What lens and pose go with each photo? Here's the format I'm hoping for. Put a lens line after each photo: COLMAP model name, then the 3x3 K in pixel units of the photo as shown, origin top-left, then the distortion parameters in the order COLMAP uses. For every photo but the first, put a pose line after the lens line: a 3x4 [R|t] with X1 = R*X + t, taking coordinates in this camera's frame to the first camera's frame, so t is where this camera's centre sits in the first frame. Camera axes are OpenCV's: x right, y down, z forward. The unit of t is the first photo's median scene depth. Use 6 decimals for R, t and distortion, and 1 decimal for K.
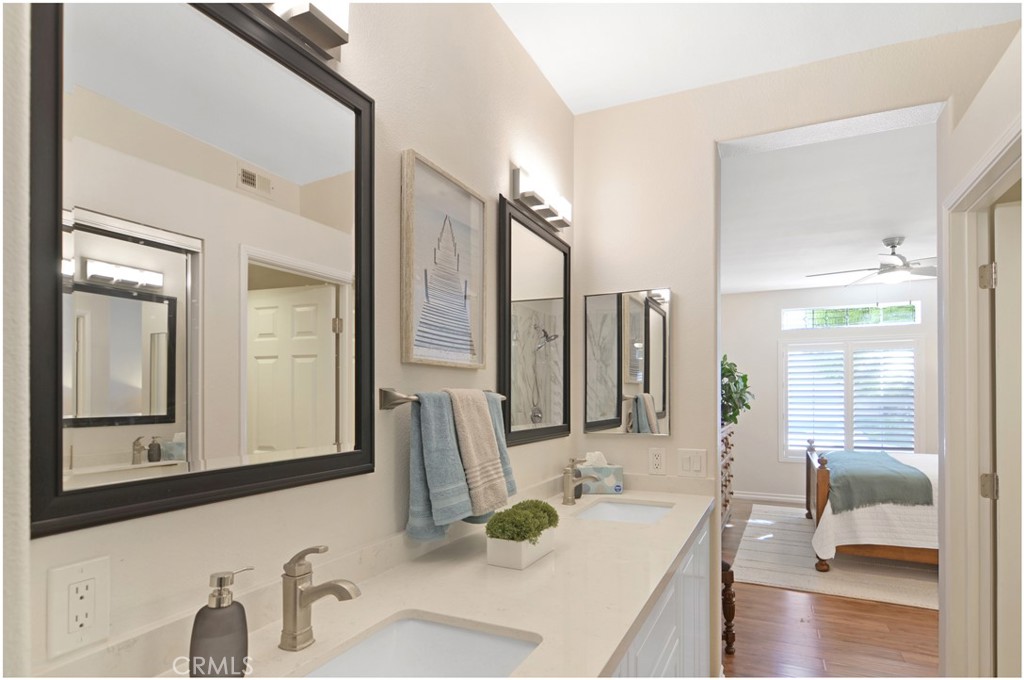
lens RADIAL K [[551.5, 0, 512.0], [0, 551.5, 340.0], [0, 0, 1]] dist [-0.000526, -0.000194]
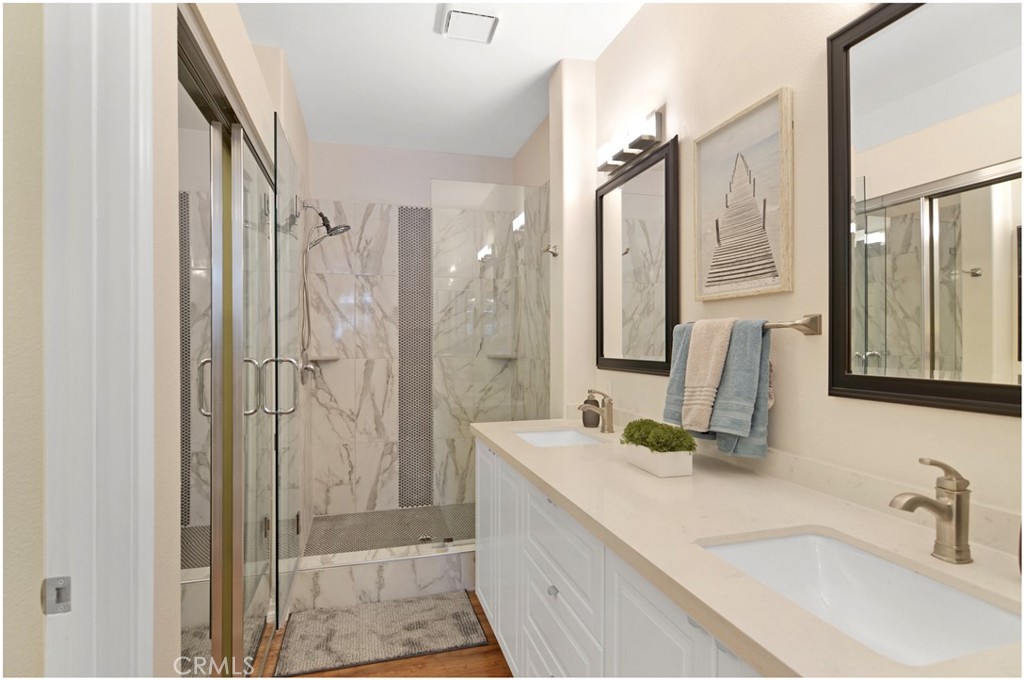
lens RADIAL K [[551.5, 0, 512.0], [0, 551.5, 340.0], [0, 0, 1]] dist [-0.000526, -0.000194]
pose [[-0.745170, -0.008112, -0.666825, 0.924925], [0.063686, 0.994490, -0.083266, 0.193544], [0.663826, -0.104515, -0.740548, 1.493648]]
